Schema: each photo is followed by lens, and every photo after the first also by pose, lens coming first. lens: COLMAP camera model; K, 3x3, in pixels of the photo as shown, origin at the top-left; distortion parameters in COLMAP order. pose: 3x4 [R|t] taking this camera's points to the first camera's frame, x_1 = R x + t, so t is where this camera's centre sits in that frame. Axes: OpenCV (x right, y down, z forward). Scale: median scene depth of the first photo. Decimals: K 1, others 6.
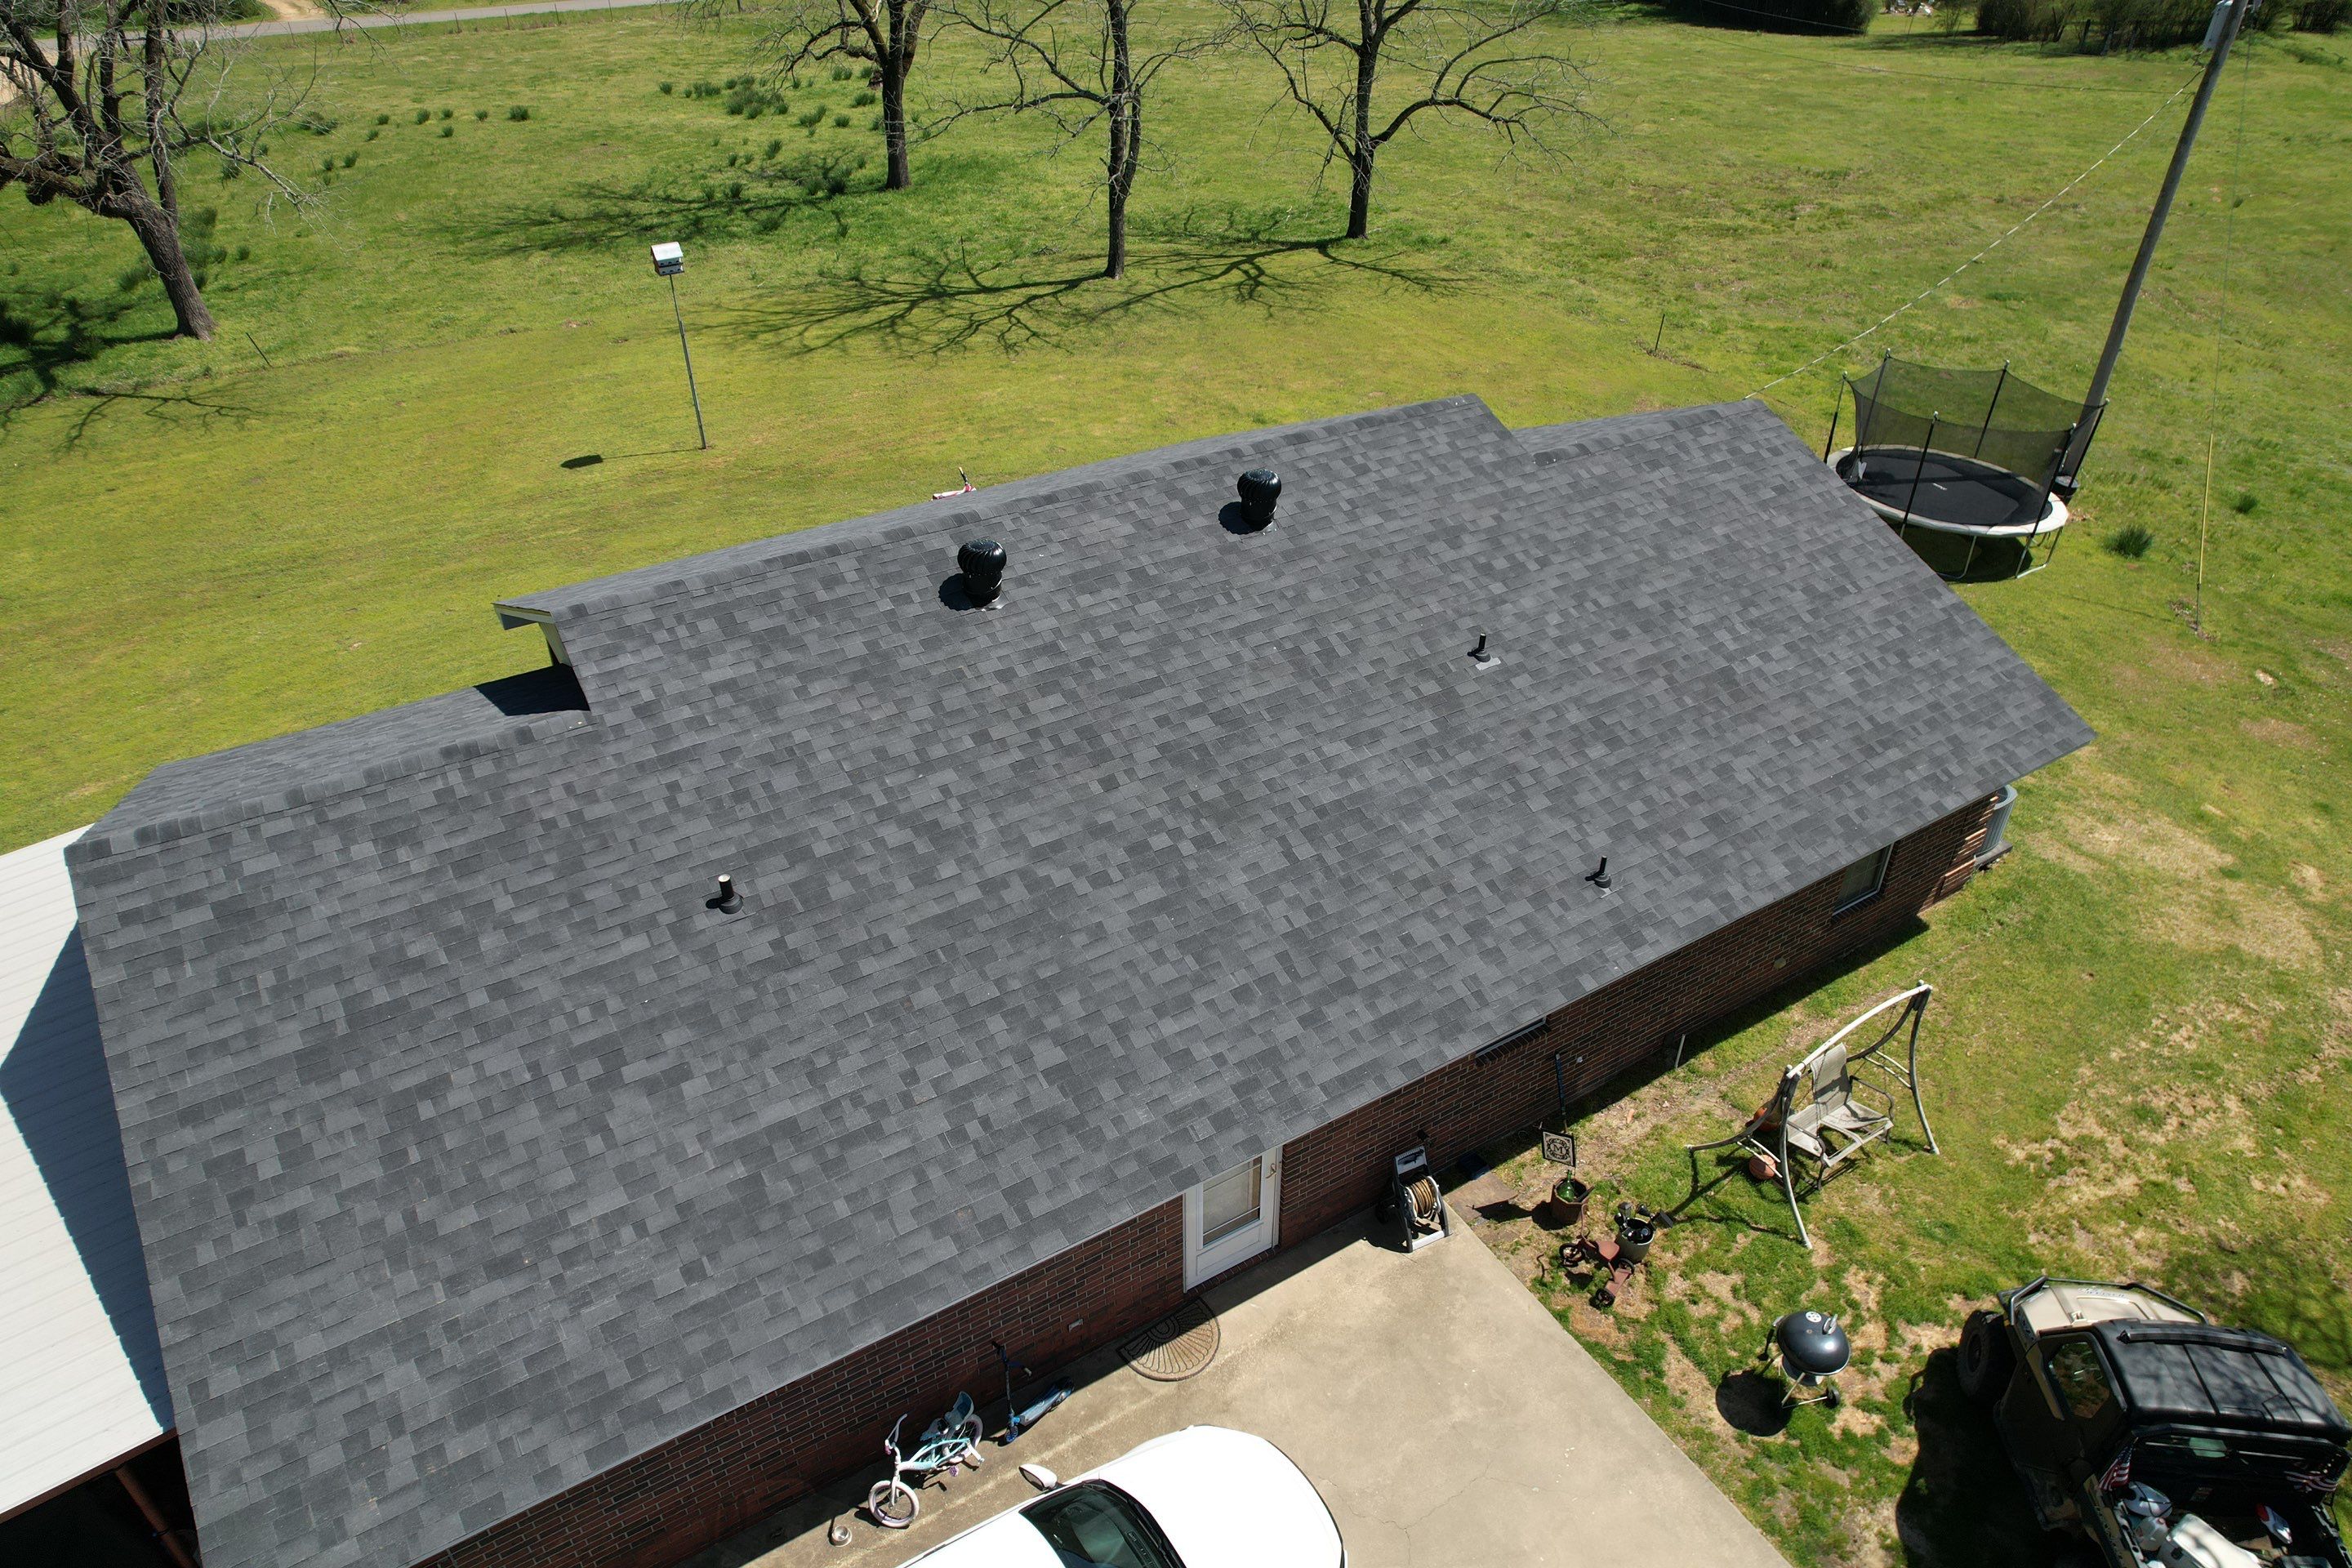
lens RADIAL K [[1508.7, 0, 1184.4], [0, 1508.7, 778.4], [0, 0, 1]] dist [-0.077315, 0.064158]
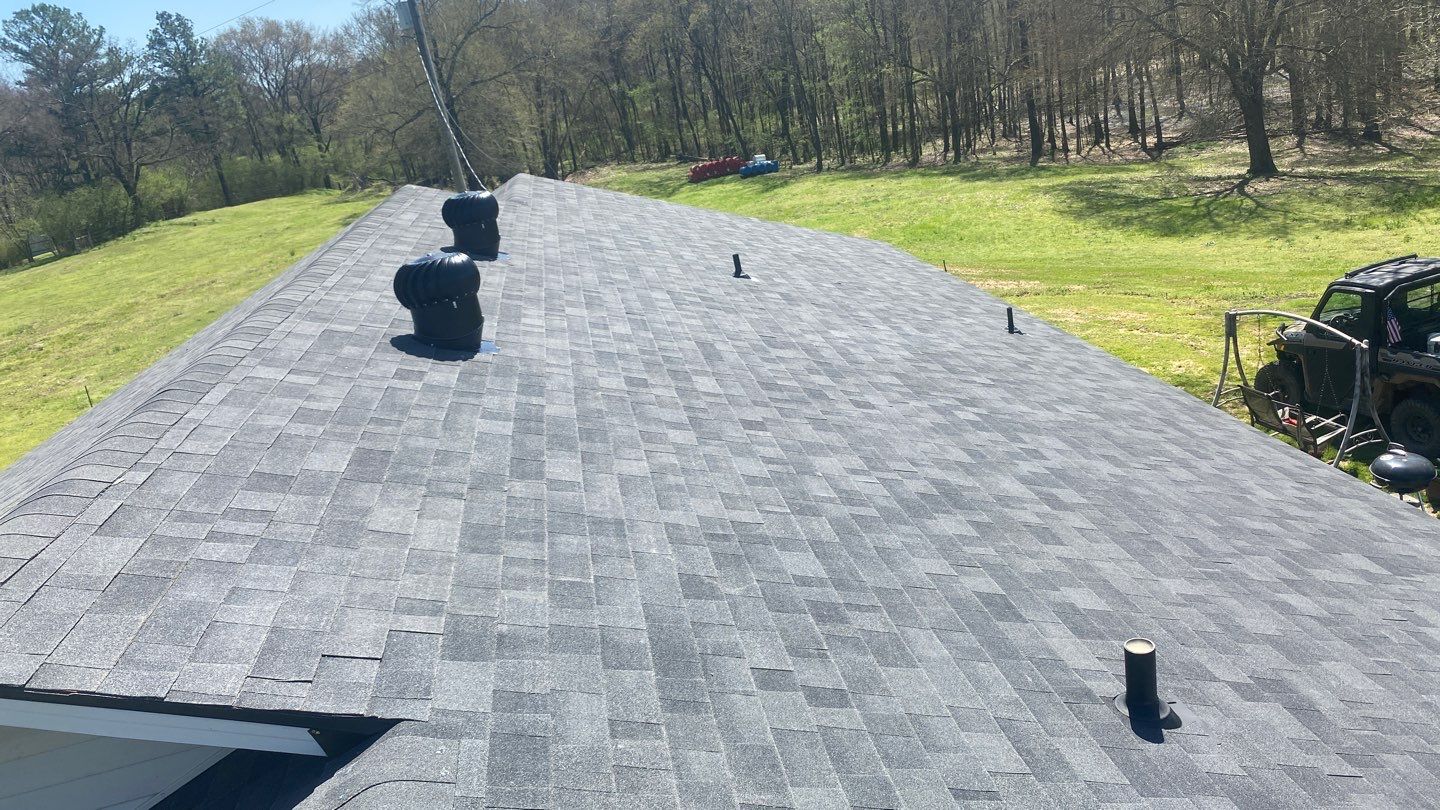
lens RADIAL K [[1090.9, 0, 725.6], [0, 1090.9, 408.1], [0, 0, 1]] dist [0.049977, -0.066359]
pose [[0.380055, -0.366484, 0.849263, -0.501241], [0.657307, 0.752994, 0.030788, -0.053327], [-0.650773, 0.546525, 0.527072, 0.780701]]
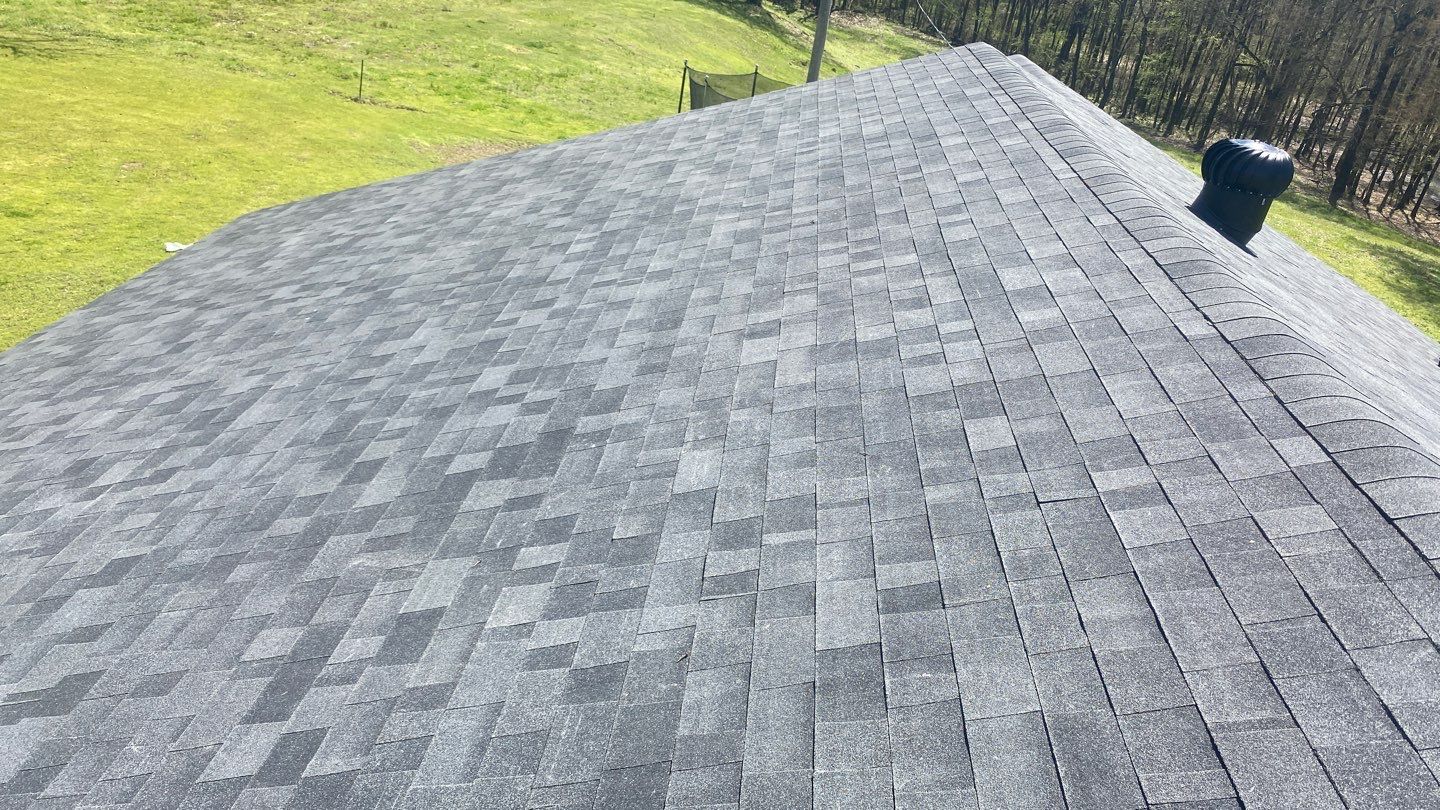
lens RADIAL K [[1090.9, 0, 725.6], [0, 1090.9, 408.1], [0, 0, 1]] dist [0.049977, -0.066359]
pose [[0.586104, -0.268929, 0.764303, -0.425807], [0.304272, 0.947322, 0.099996, -0.246926], [-0.750933, 0.173948, 0.637057, 1.064824]]
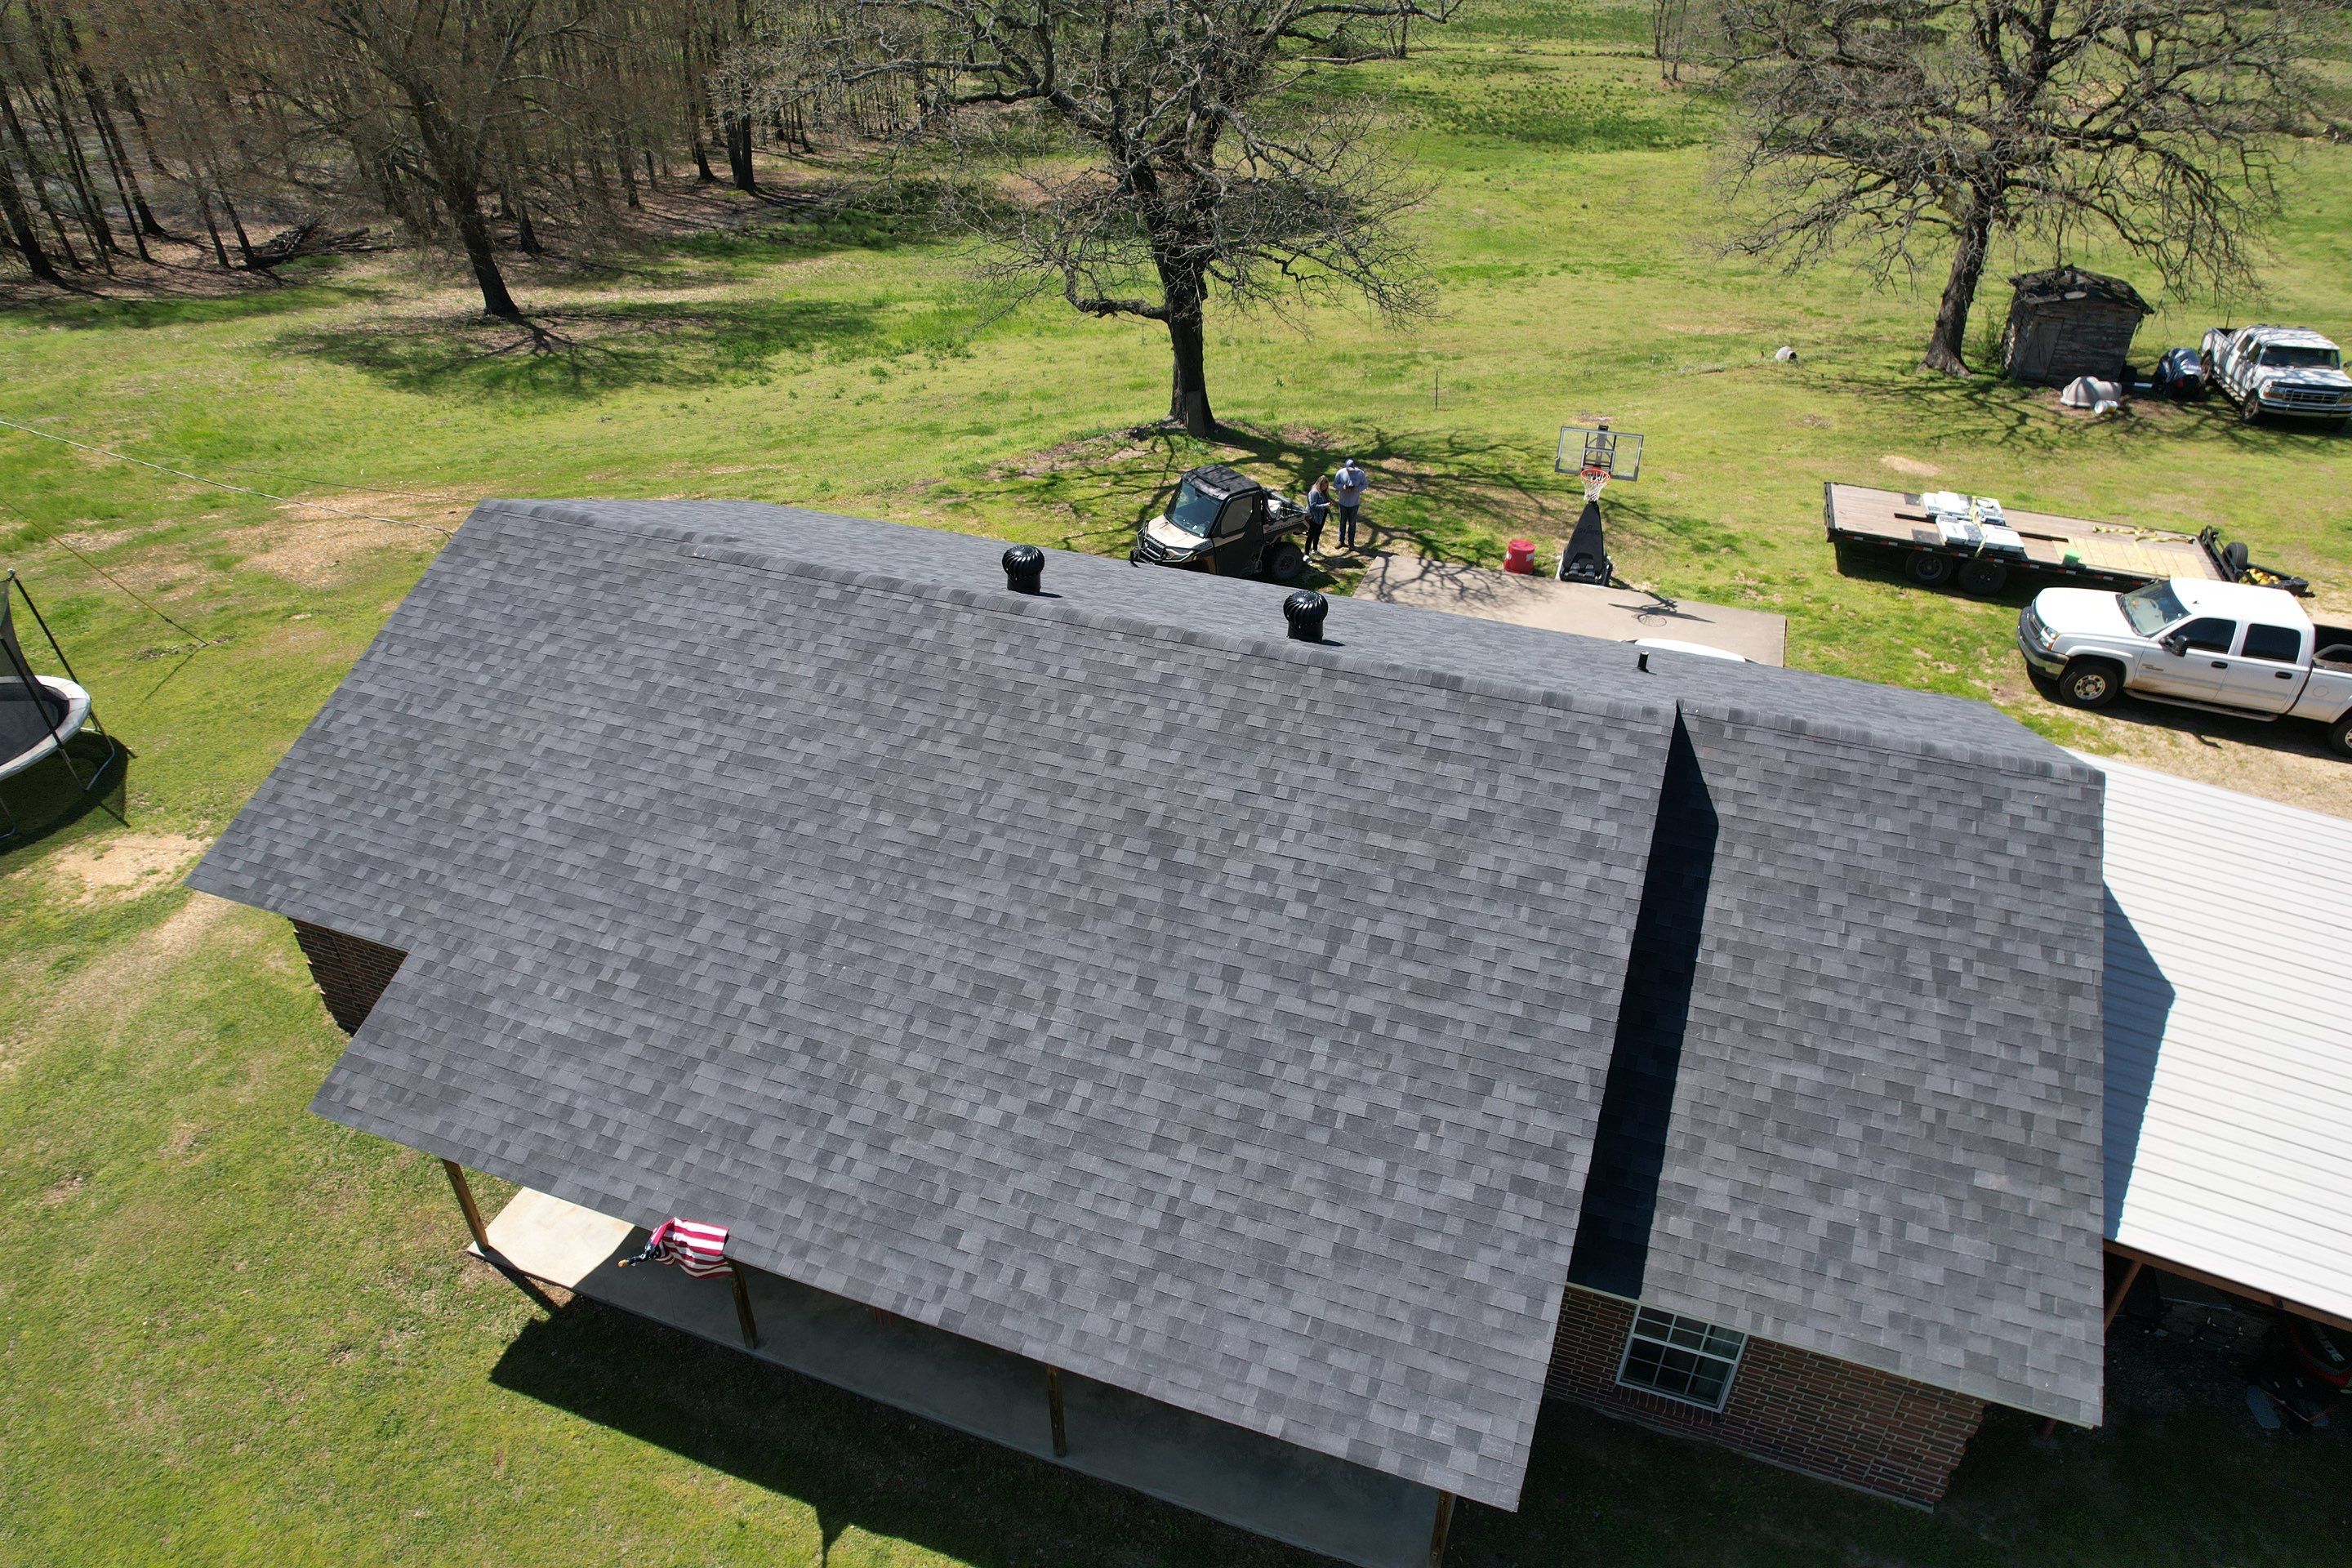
lens RADIAL K [[1508.7, 0, 1184.4], [0, 1508.7, 778.4], [0, 0, 1]] dist [-0.077315, 0.064158]
pose [[-0.616774, -0.433874, 0.656767, -0.899890], [0.433052, 0.509714, 0.743409, -0.991274], [-0.657309, 0.742930, -0.126488, 1.369170]]
